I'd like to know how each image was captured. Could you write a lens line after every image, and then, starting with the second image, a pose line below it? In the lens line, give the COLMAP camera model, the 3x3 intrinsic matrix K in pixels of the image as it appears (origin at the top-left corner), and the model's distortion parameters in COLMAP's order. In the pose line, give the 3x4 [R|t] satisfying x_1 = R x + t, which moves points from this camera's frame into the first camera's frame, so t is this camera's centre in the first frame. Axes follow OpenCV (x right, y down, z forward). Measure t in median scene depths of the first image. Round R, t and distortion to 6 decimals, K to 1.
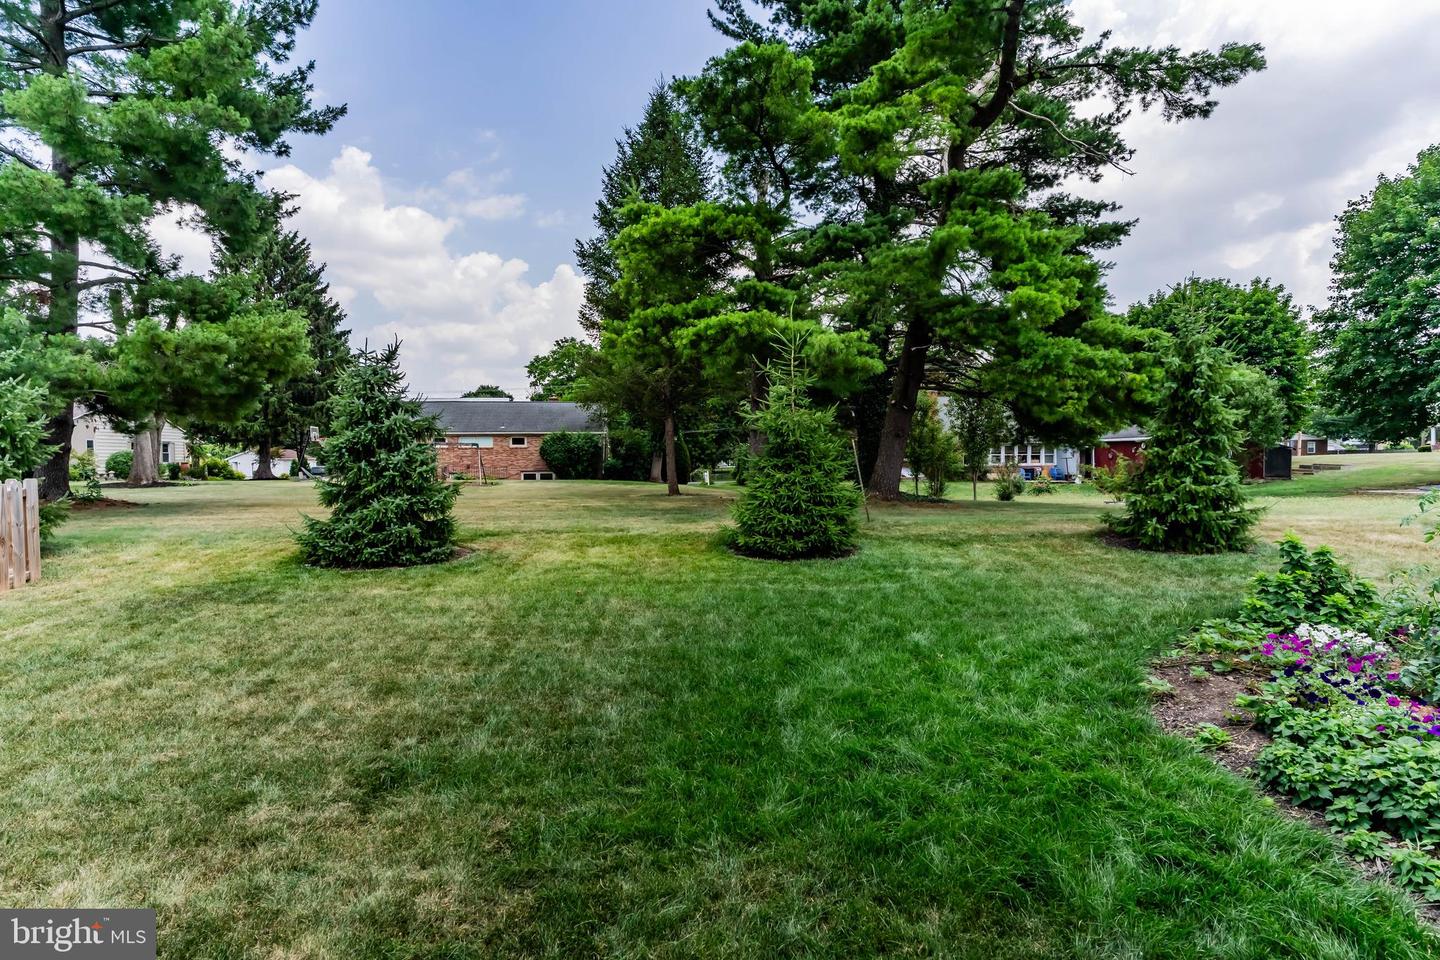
lens RADIAL K [[733.8, 0, 710.5], [0, 733.8, 488.1], [0, 0, 1]] dist [-0.003685, -0.000344]
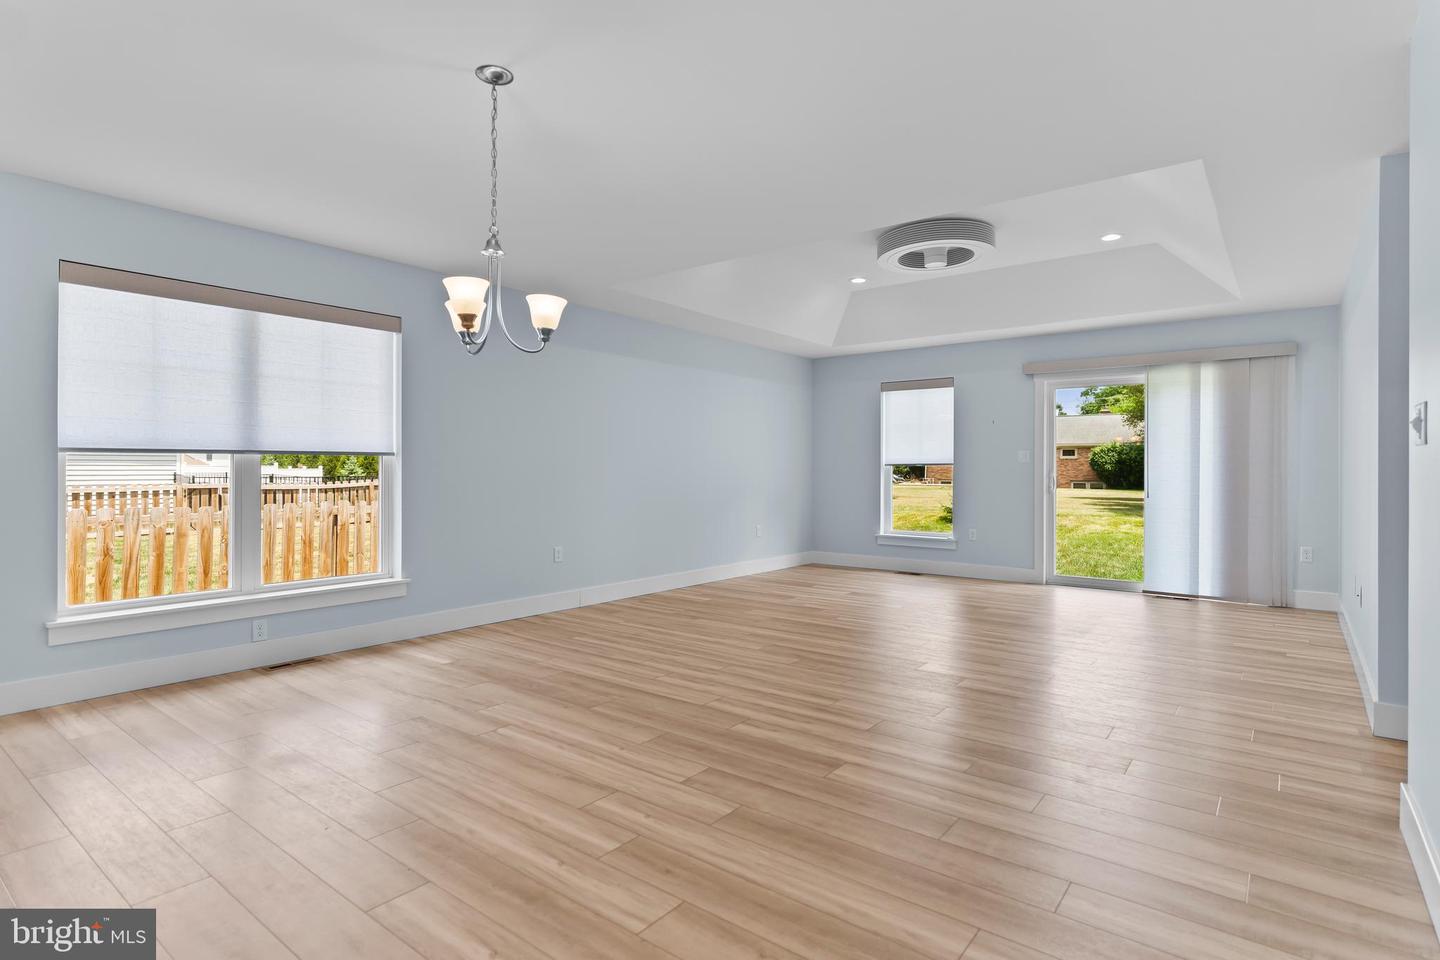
lens RADIAL K [[746.4, 0, 710.1], [0, 746.4, 463.3], [0, 0, 1]] dist [-0.005101, -0.000185]
pose [[0.764343, 0.003875, -0.644798, 0.050805], [-0.035034, 0.998754, -0.035528, 0.010376], [0.643857, 0.049745, 0.763527, -0.211063]]
